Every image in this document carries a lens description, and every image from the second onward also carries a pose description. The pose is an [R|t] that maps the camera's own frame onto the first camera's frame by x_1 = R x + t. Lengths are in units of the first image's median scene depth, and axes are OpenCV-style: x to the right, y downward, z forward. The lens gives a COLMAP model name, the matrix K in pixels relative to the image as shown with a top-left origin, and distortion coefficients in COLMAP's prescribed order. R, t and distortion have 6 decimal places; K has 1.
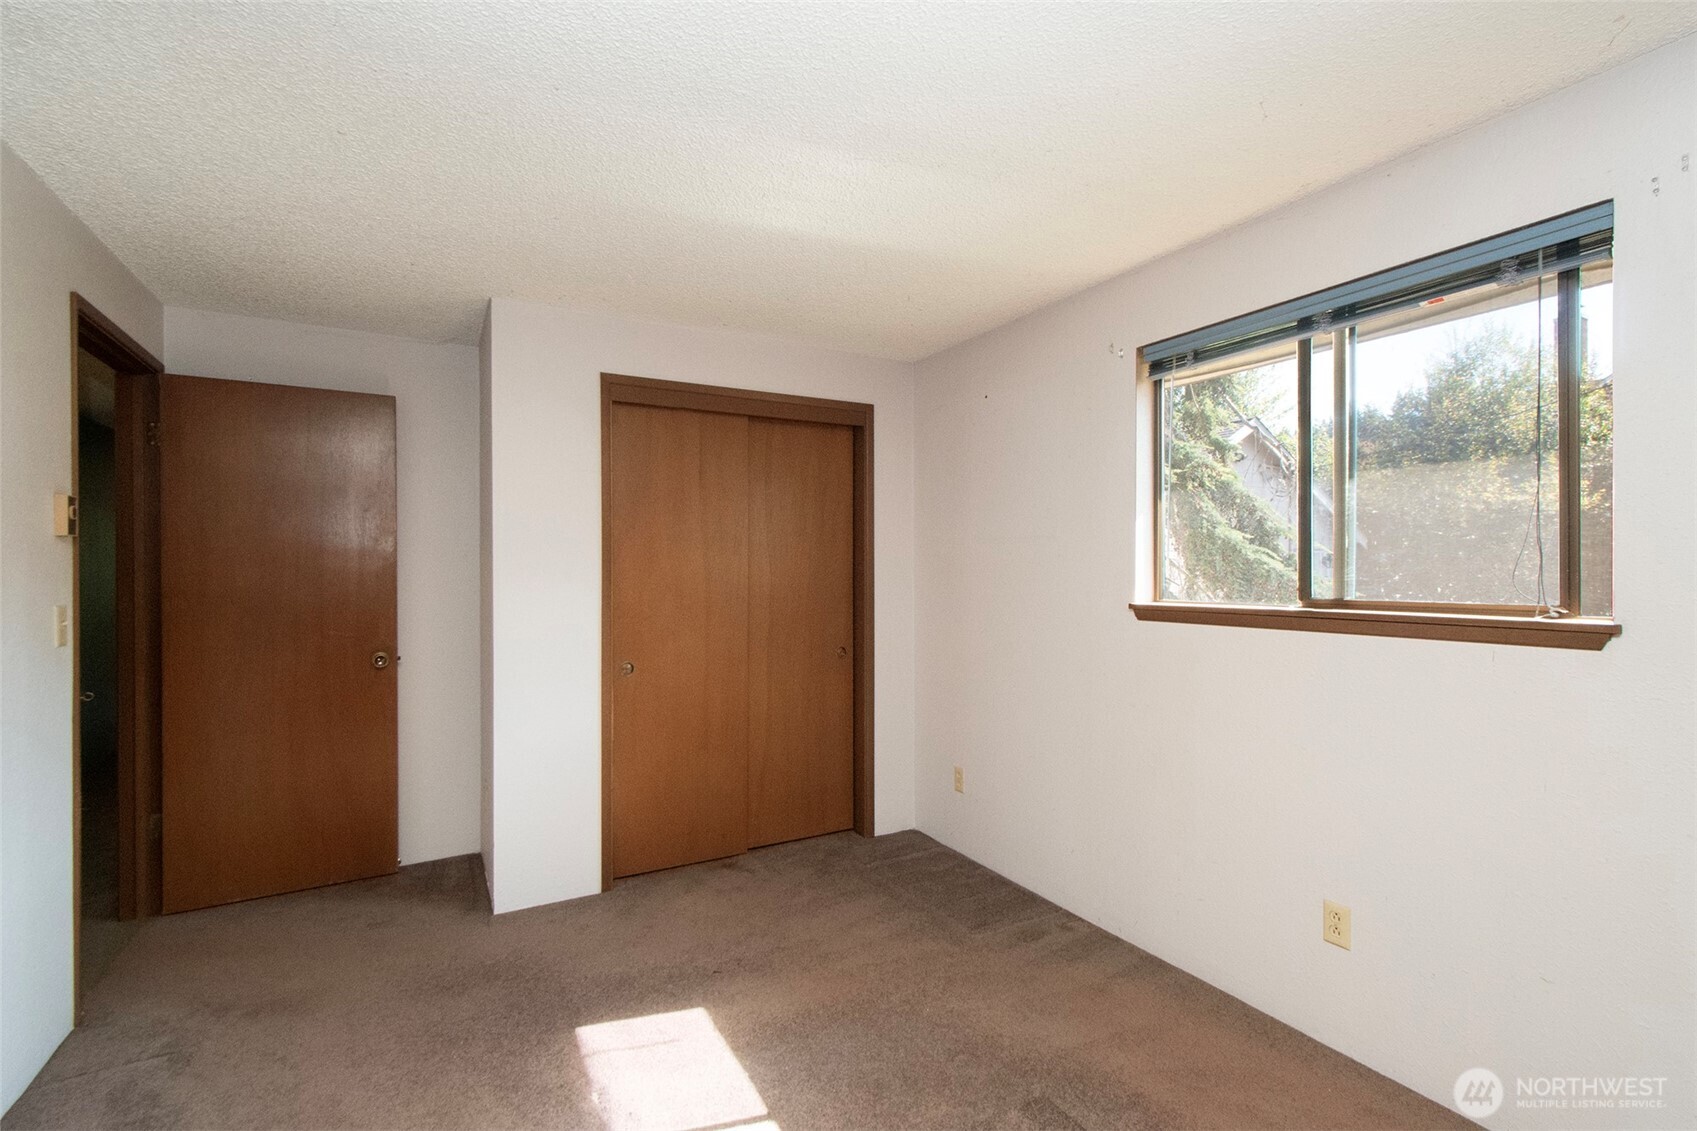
lens RADIAL K [[761.1, 0, 847.3], [0, 761.1, 569.1], [0, 0, 1]] dist [-0.001014, -0.001339]
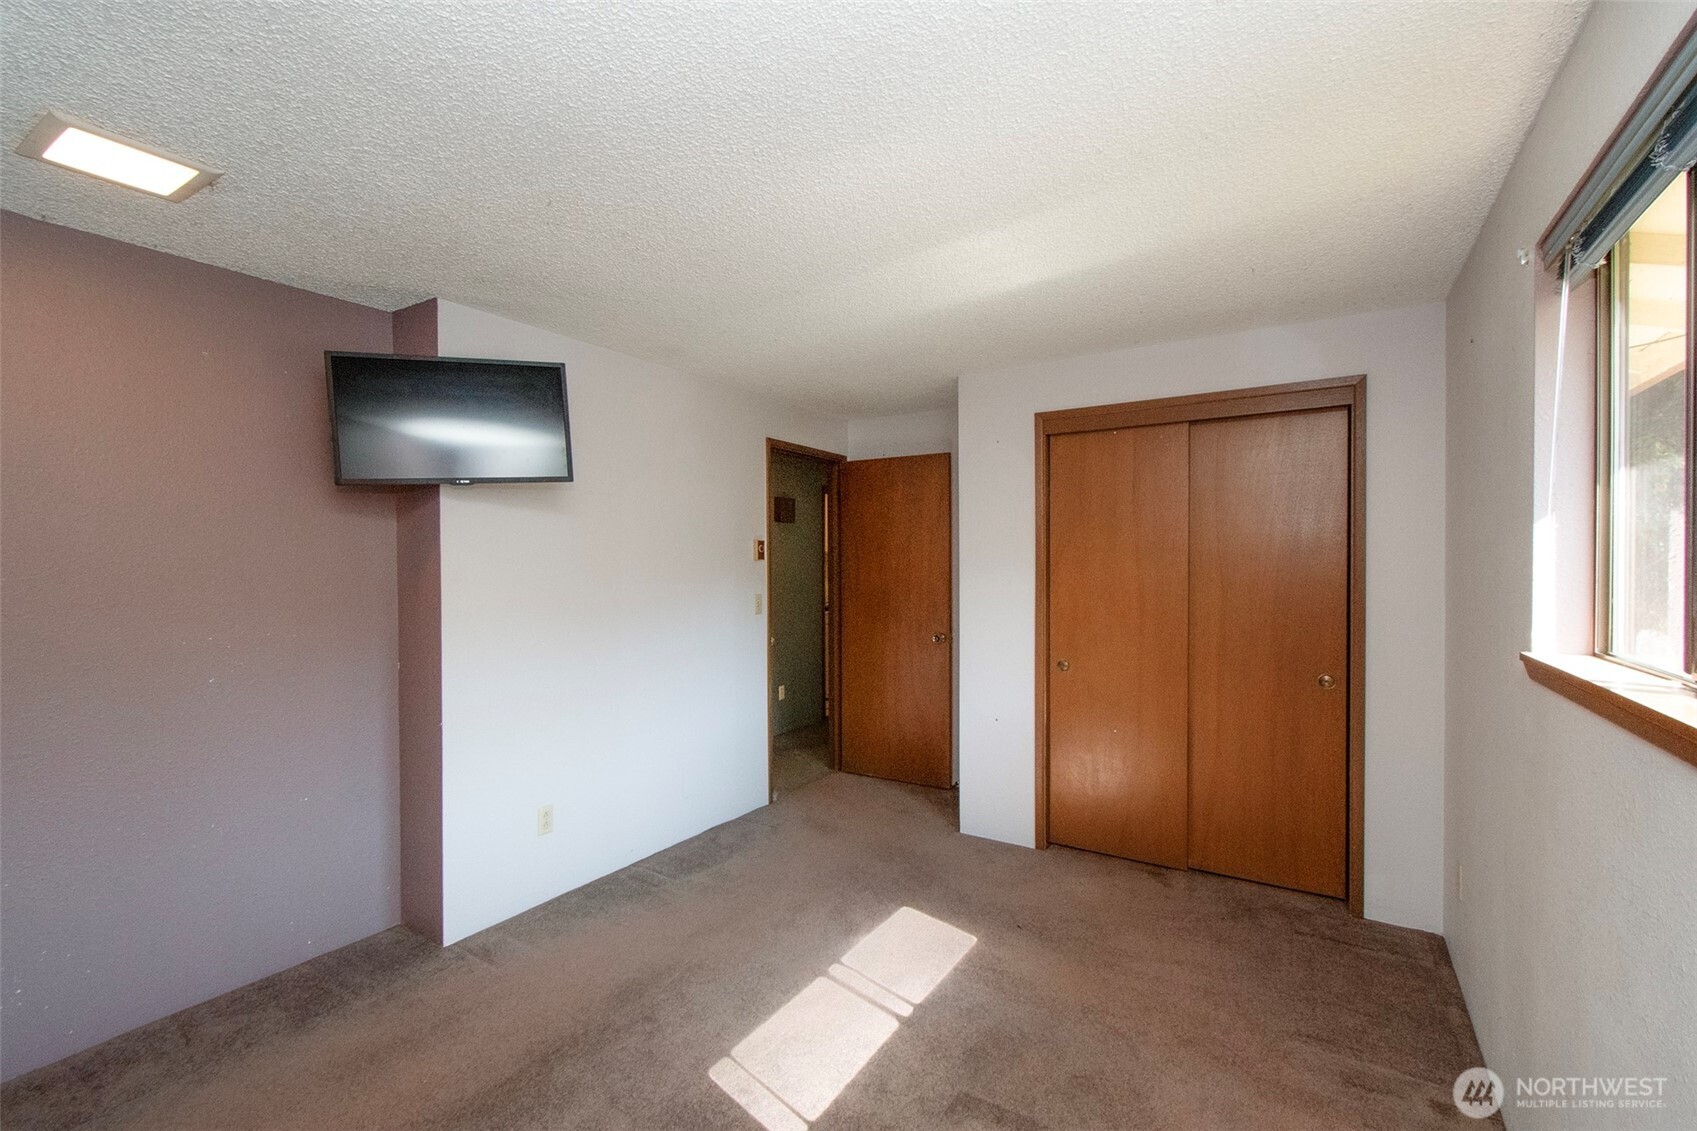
lens RADIAL K [[761.1, 0, 832.8], [0, 761.1, 565.7], [0, 0, 1]] dist [-0.001014, -0.001339]
pose [[0.444310, 0.004341, -0.895863, 0.604060], [-0.003362, 0.999989, 0.003178, -0.021786], [0.895867, 0.001600, 0.444320, 0.182933]]
